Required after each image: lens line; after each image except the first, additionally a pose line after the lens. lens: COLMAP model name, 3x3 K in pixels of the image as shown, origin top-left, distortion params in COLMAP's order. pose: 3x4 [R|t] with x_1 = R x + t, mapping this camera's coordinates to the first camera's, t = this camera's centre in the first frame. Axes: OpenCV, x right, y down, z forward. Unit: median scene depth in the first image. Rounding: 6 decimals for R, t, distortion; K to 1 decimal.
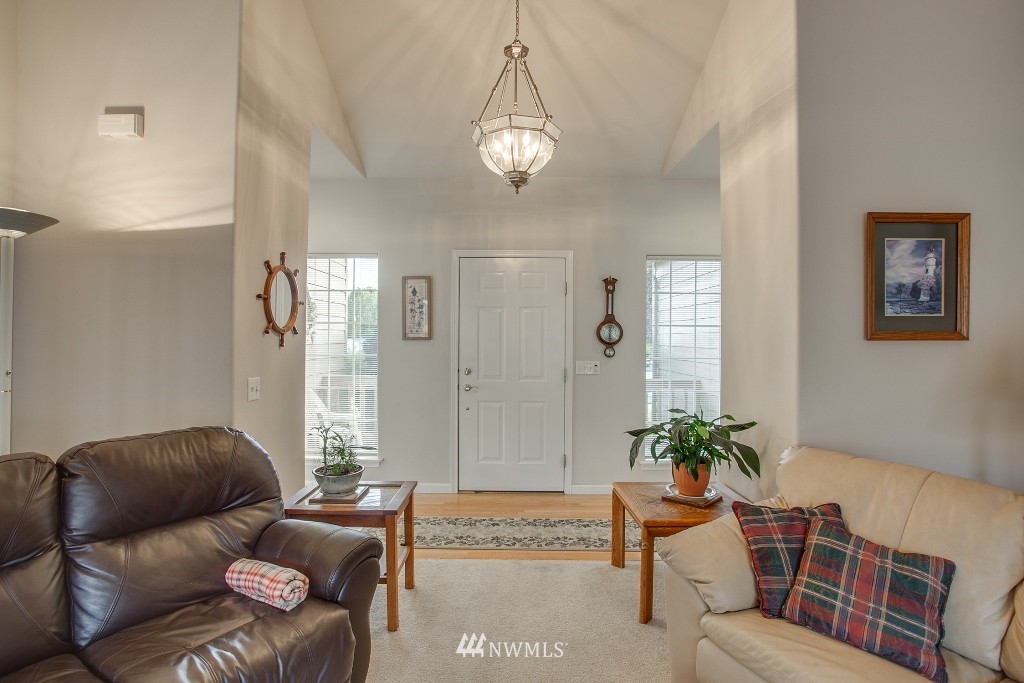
lens RADIAL K [[502.5, 0, 512.0], [0, 502.5, 341.5], [0, 0, 1]] dist [-0.063319, 0.029377]
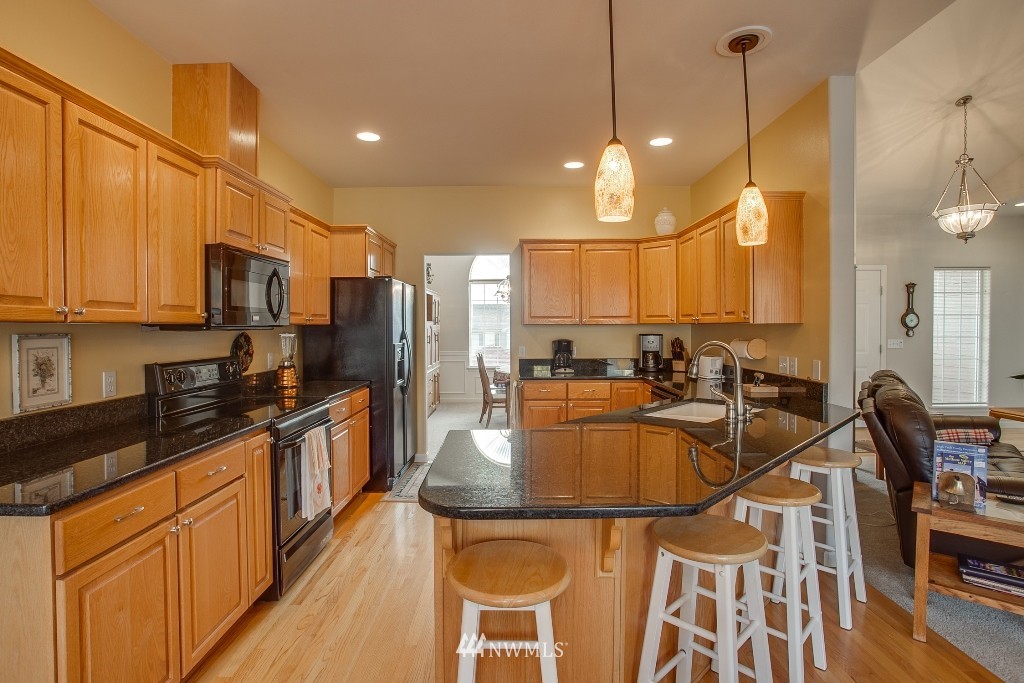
lens RADIAL K [[514.3, 0, 510.9], [0, 514.3, 333.1], [0, 0, 1]] dist [-0.077270, 0.032257]
pose [[0.999933, -0.010208, 0.005512, -1.745798], [0.010165, 0.999918, 0.007731, -0.003654], [-0.005590, -0.007675, 0.999955, -0.817048]]
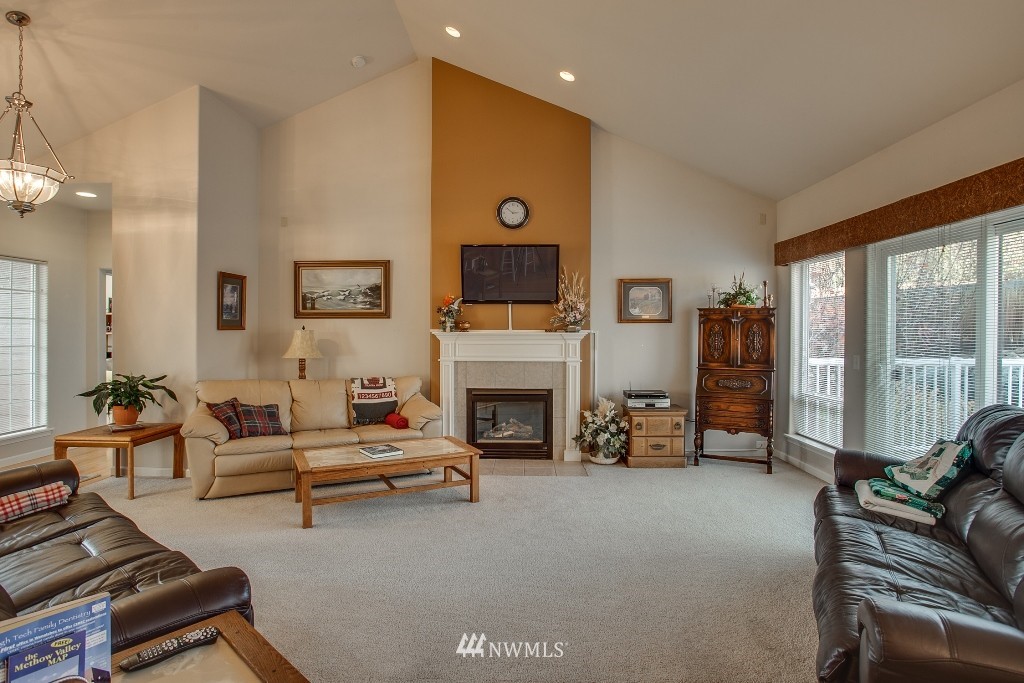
lens RADIAL K [[514.3, 0, 510.9], [0, 514.3, 333.1], [0, 0, 1]] dist [-0.077270, 0.032257]
pose [[0.022825, -0.011833, 0.999669, -1.308107], [0.005651, 0.999916, 0.011707, -0.006667], [-0.999723, 0.005382, 0.022890, -0.309011]]
